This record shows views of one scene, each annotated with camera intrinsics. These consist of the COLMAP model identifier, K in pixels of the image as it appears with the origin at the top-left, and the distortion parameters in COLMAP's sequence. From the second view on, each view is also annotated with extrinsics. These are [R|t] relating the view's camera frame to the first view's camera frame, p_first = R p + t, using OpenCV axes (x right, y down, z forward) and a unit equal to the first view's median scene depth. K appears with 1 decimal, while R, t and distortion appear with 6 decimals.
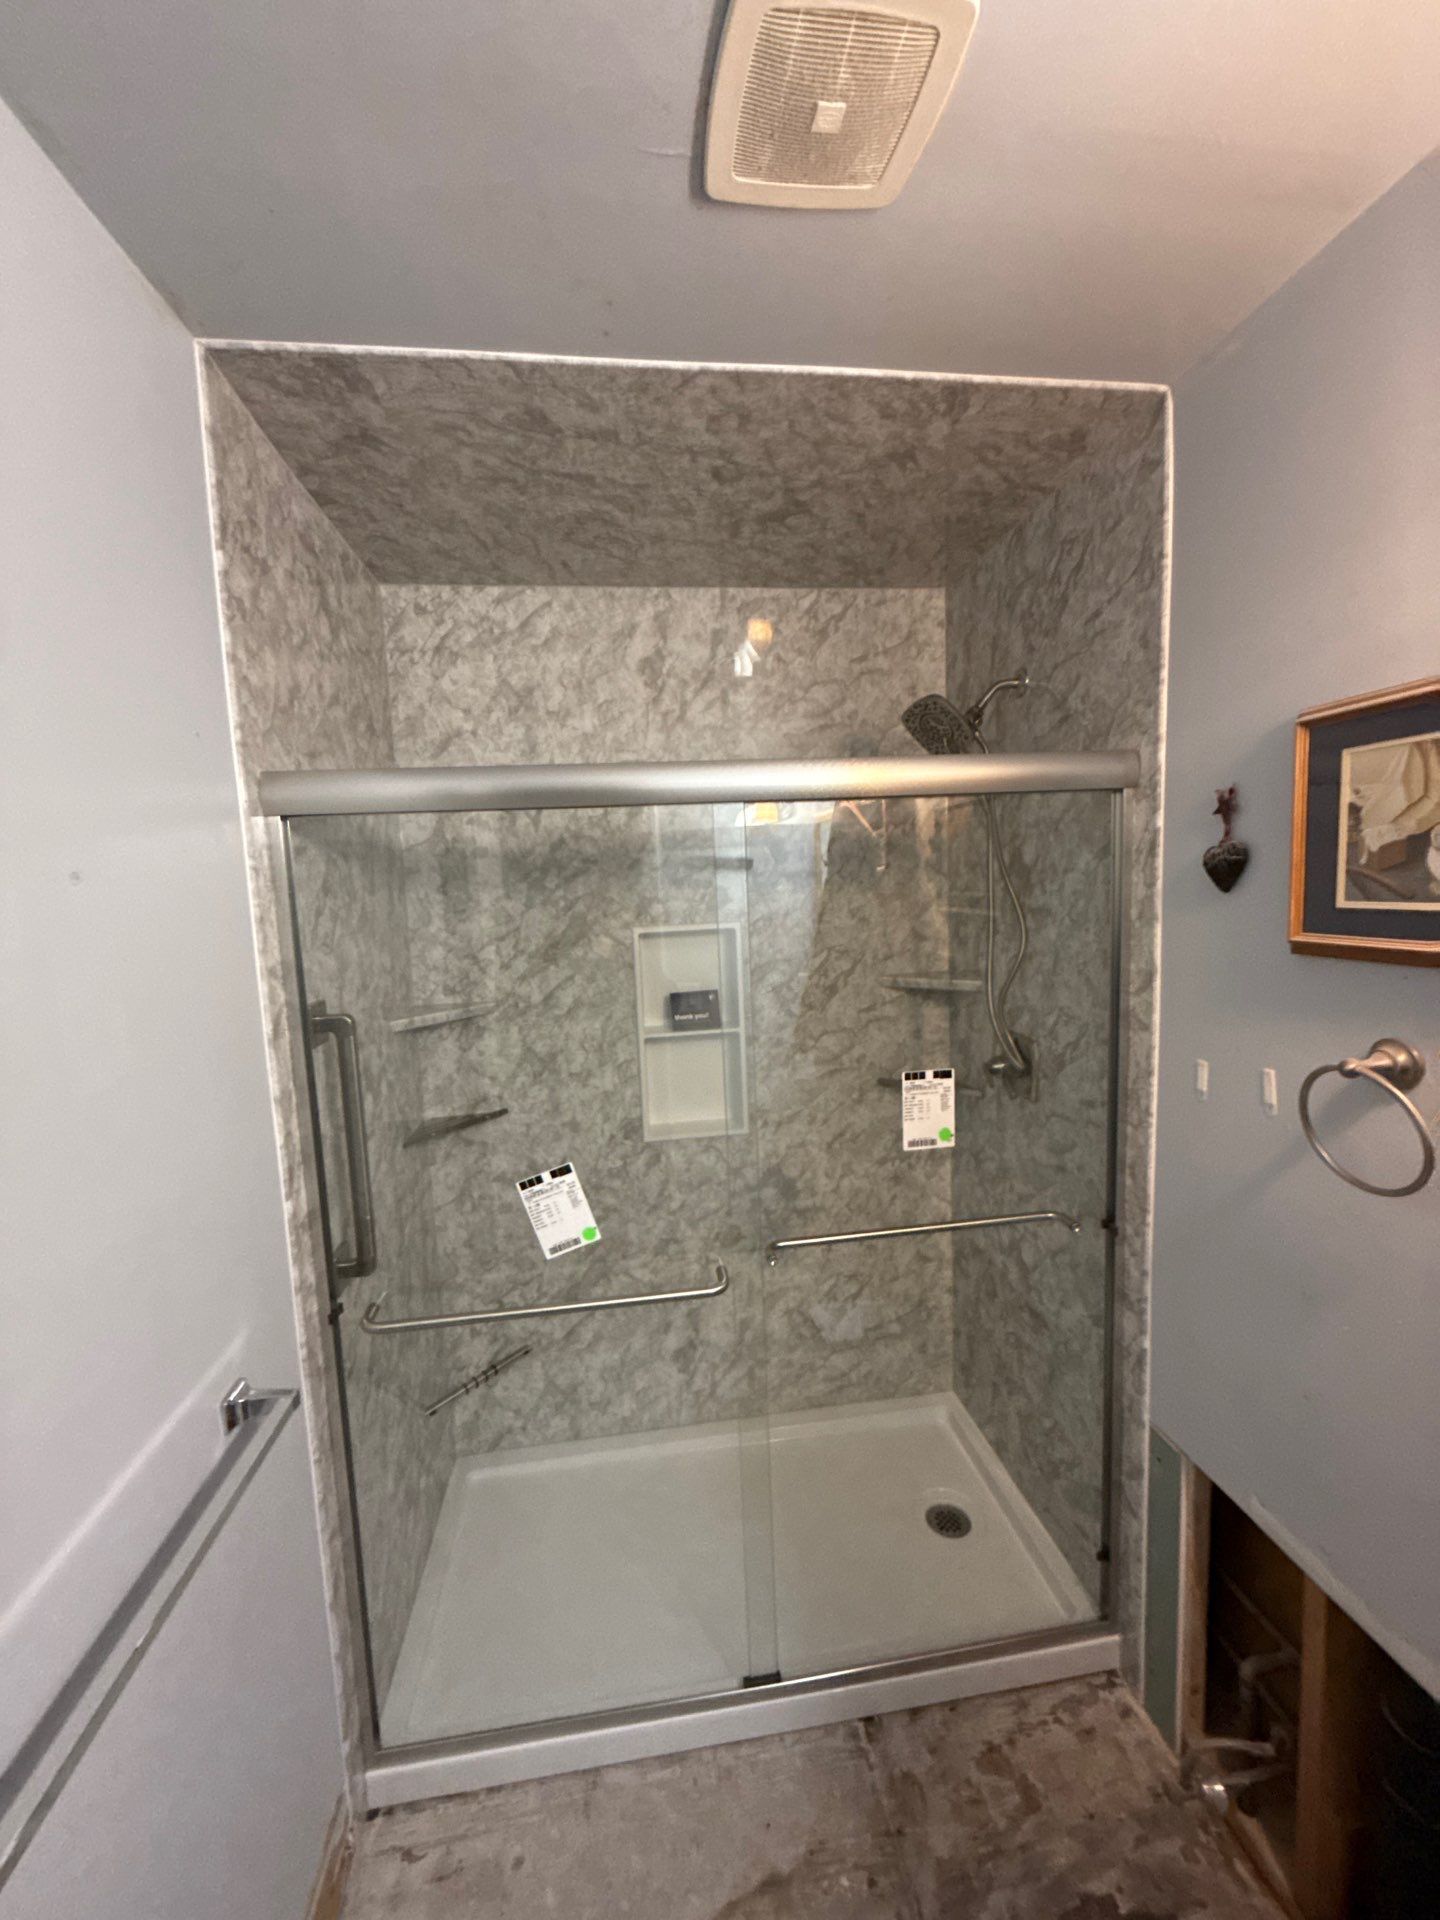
lens RADIAL K [[764.3, 0, 719.9], [0, 764.3, 956.8], [0, 0, 1]] dist [0.000619, -0.000177]
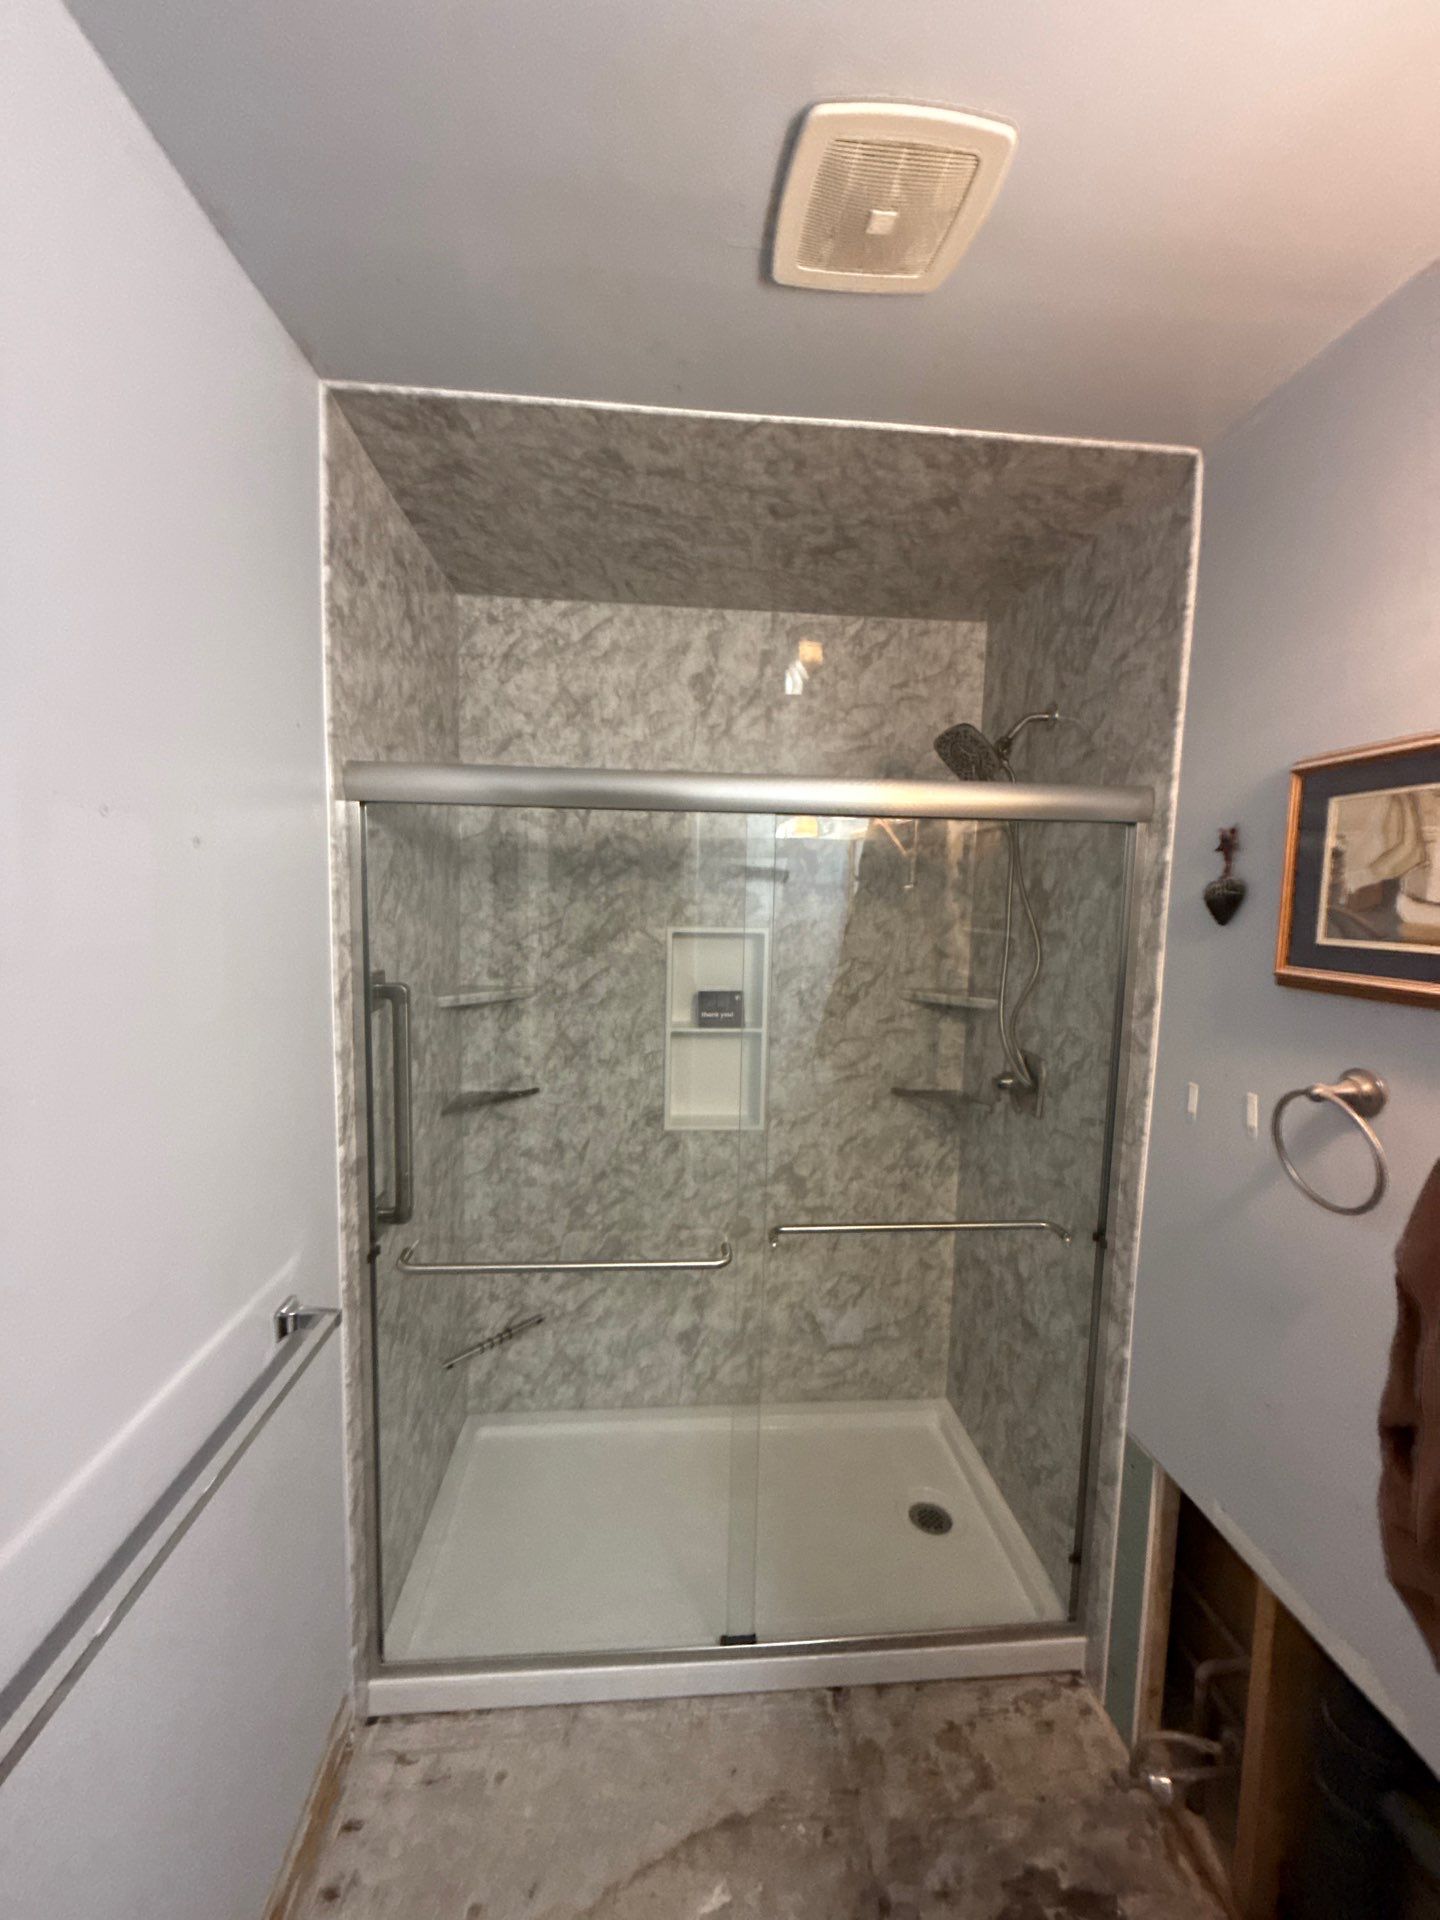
lens RADIAL K [[763.5, 0, 720.0], [0, 763.5, 960.0], [0, 0, 1]] dist [0.000515, -0.000069]
pose [[0.996530, 0.068936, -0.046638, 0.011502], [-0.069405, 0.997552, -0.008501, 0.012776], [0.045937, 0.011708, 0.998876, -0.055246]]
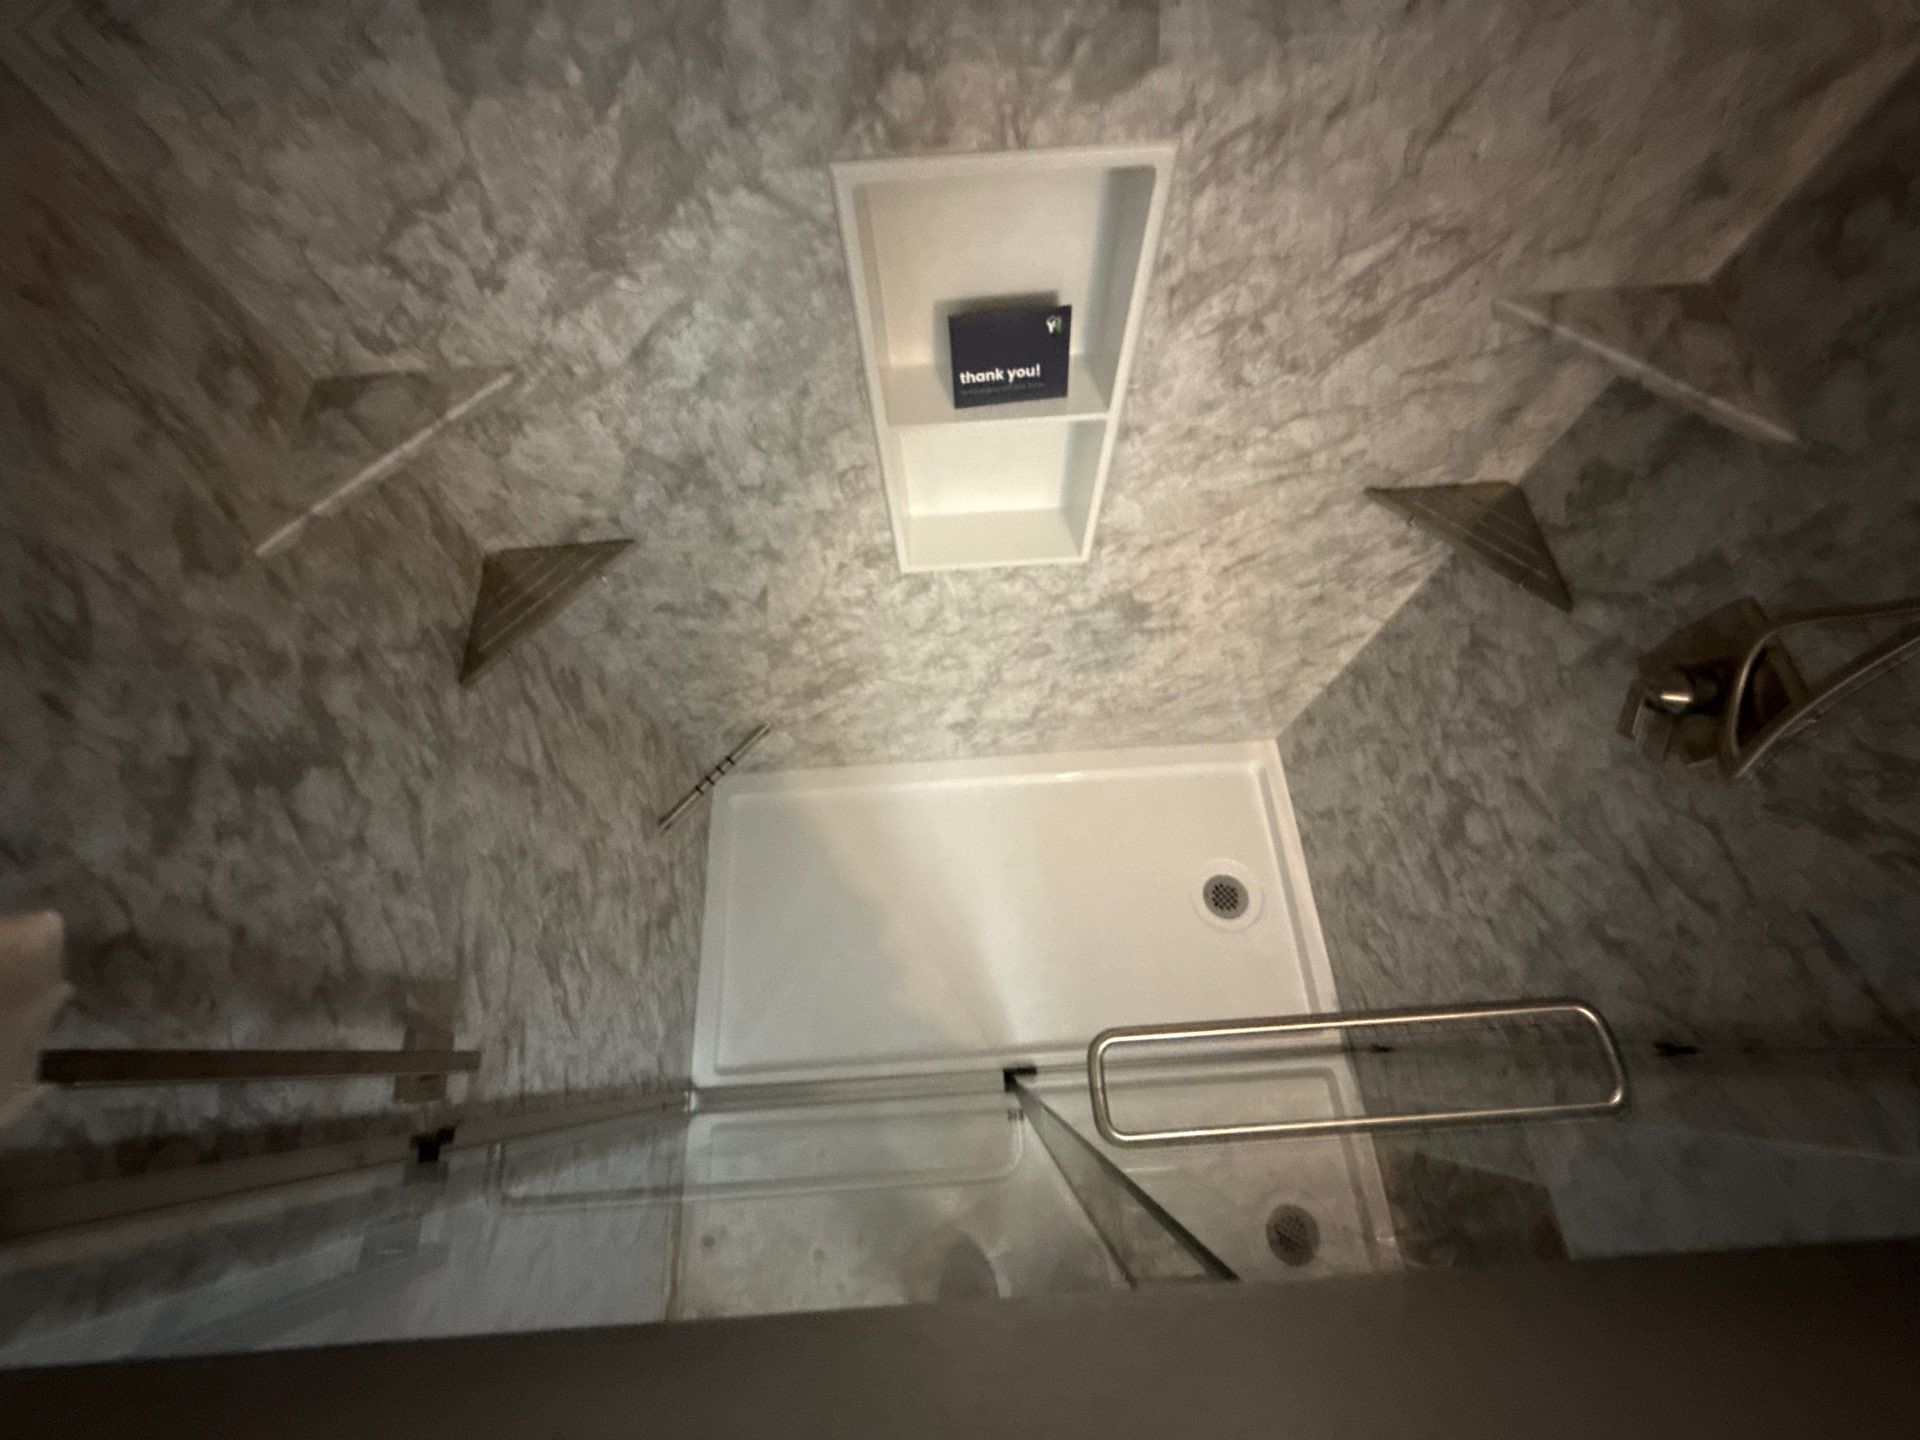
lens RADIAL K [[763.5, 0, 962.9], [0, 763.5, 718.7], [0, 0, 1]] dist [0.000515, -0.000069]
pose [[0.997257, 0.073341, -0.009947, -0.043412], [-0.026846, 0.483690, 0.874827, -0.217651], [0.068972, -0.872161, 0.484333, 0.697599]]
